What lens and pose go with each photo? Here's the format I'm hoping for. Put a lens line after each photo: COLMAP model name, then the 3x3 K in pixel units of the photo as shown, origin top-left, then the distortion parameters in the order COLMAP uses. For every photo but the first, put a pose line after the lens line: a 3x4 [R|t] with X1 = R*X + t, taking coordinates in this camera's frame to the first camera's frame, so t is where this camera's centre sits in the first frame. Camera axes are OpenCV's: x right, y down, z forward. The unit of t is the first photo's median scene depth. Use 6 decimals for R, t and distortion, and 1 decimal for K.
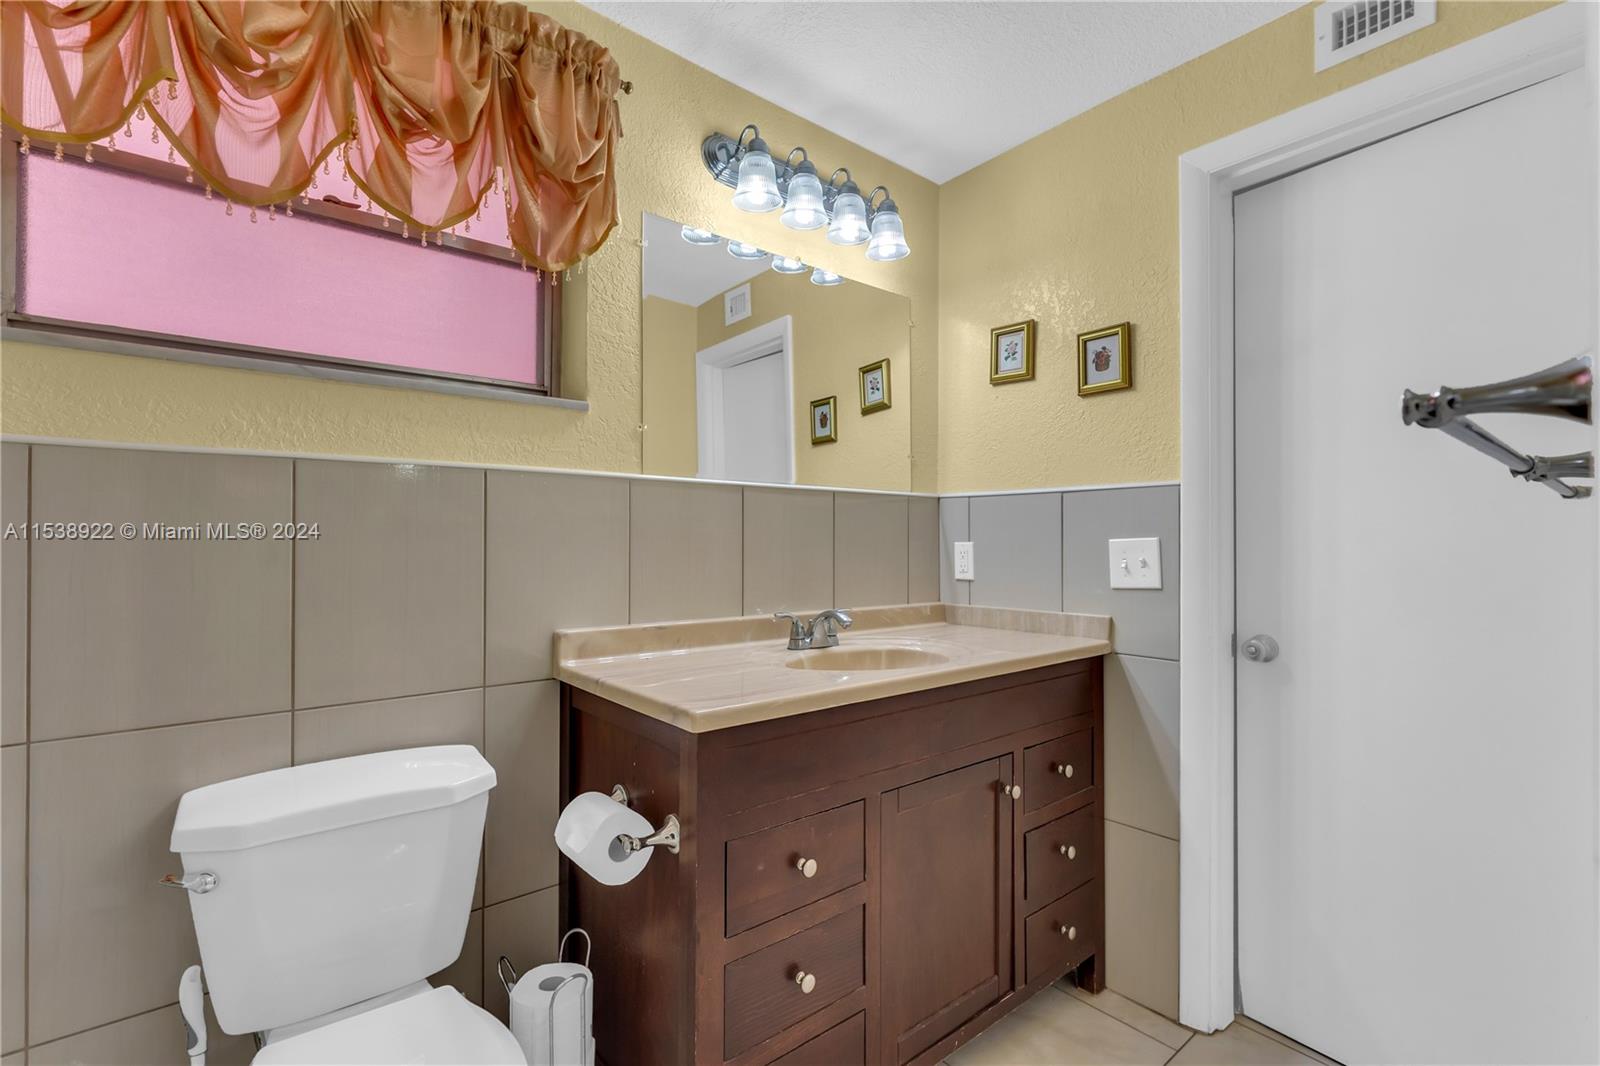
lens RADIAL K [[718.4, 0, 800.0], [0, 718.4, 533.0], [0, 0, 1]] dist [-0.000243, 0.000136]
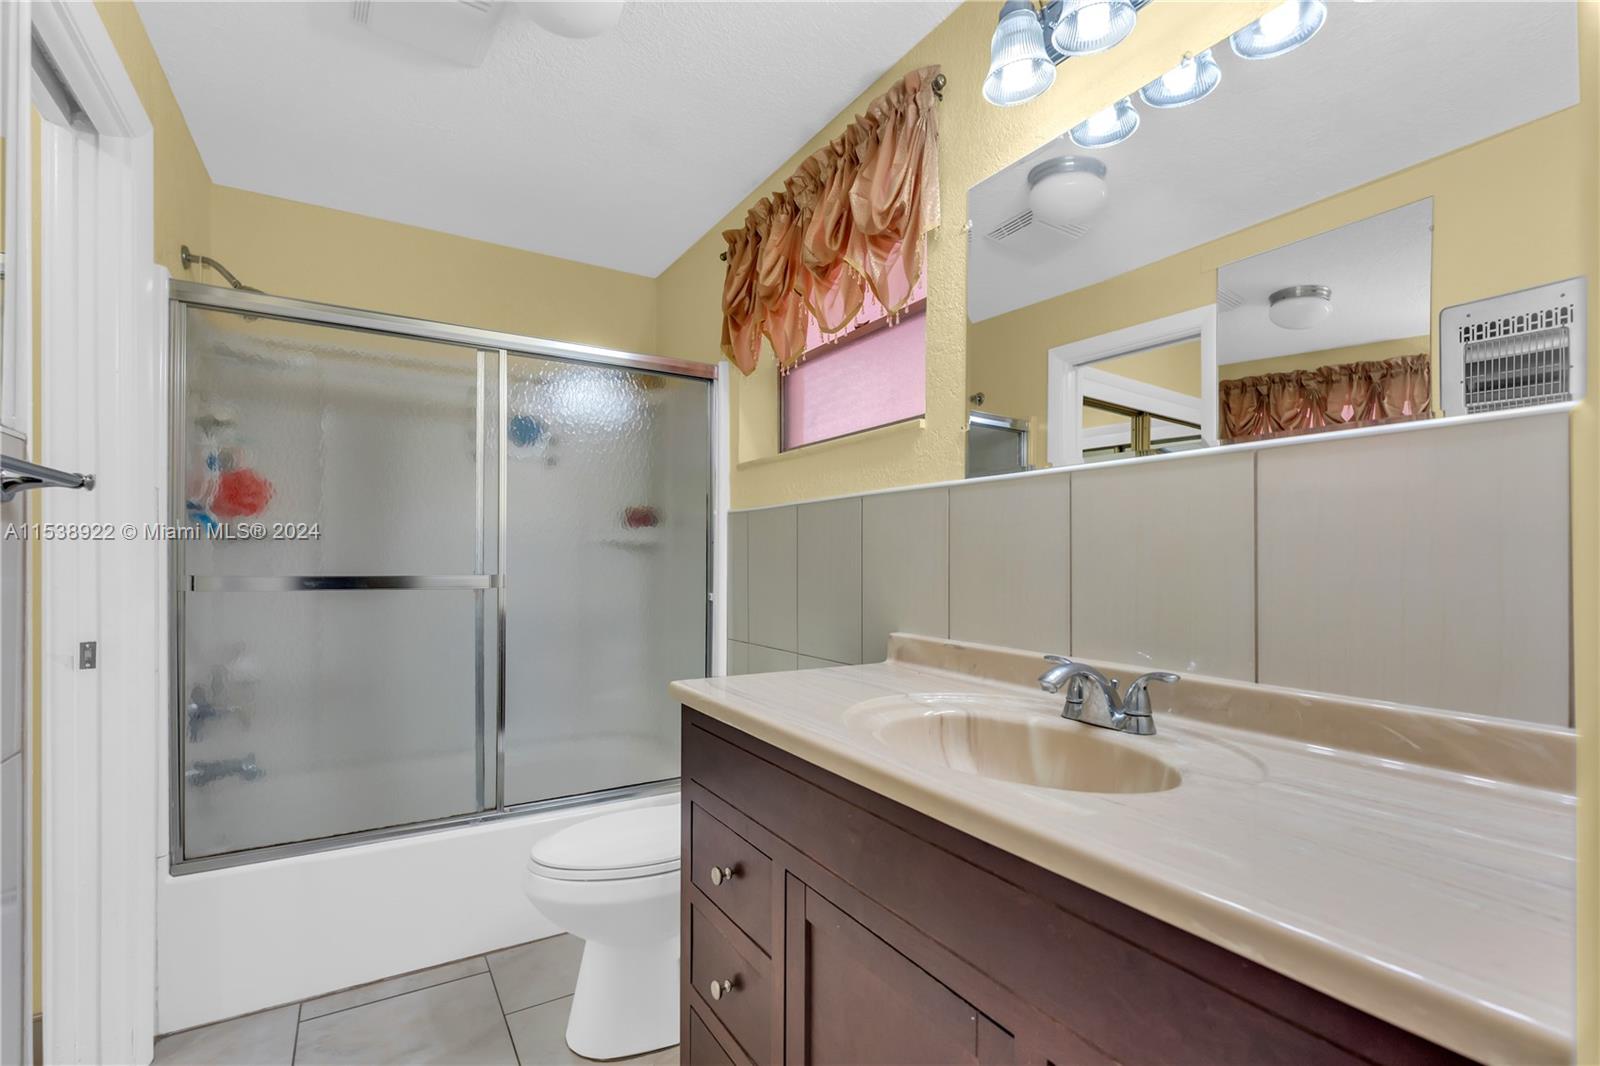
lens RADIAL K [[707.7, 0, 773.5], [0, 707.7, 563.4], [0, 0, 1]] dist [-0.000516, -0.000108]
pose [[-0.171391, -0.002071, -0.985201, 0.764067], [0.008235, 0.999960, -0.003534, 0.029511], [0.985169, -0.008719, -0.171367, 0.984520]]
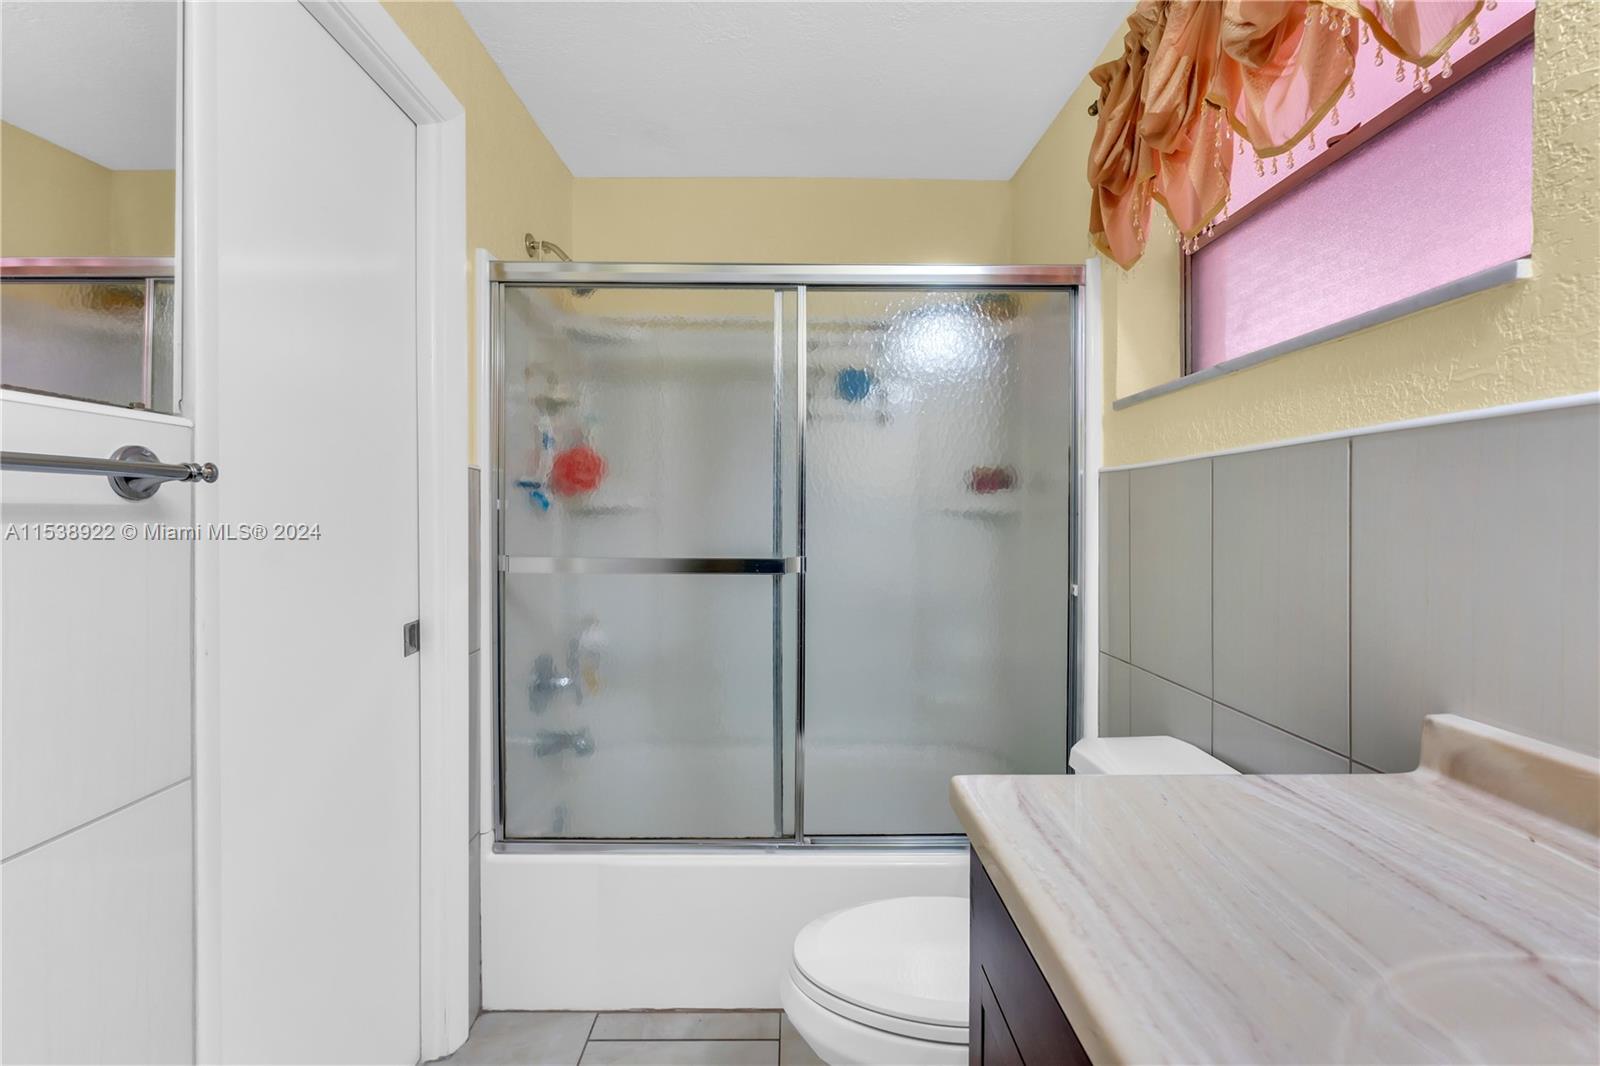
lens RADIAL K [[713.1, 0, 795.4], [0, 713.1, 525.7], [0, 0, 1]] dist [-0.001445, -0.000499]
pose [[-0.626899, 0.002165, -0.779097, 0.378663], [0.006774, 0.999973, -0.002672, -0.007587], [0.779071, -0.006953, -0.626897, 0.940751]]
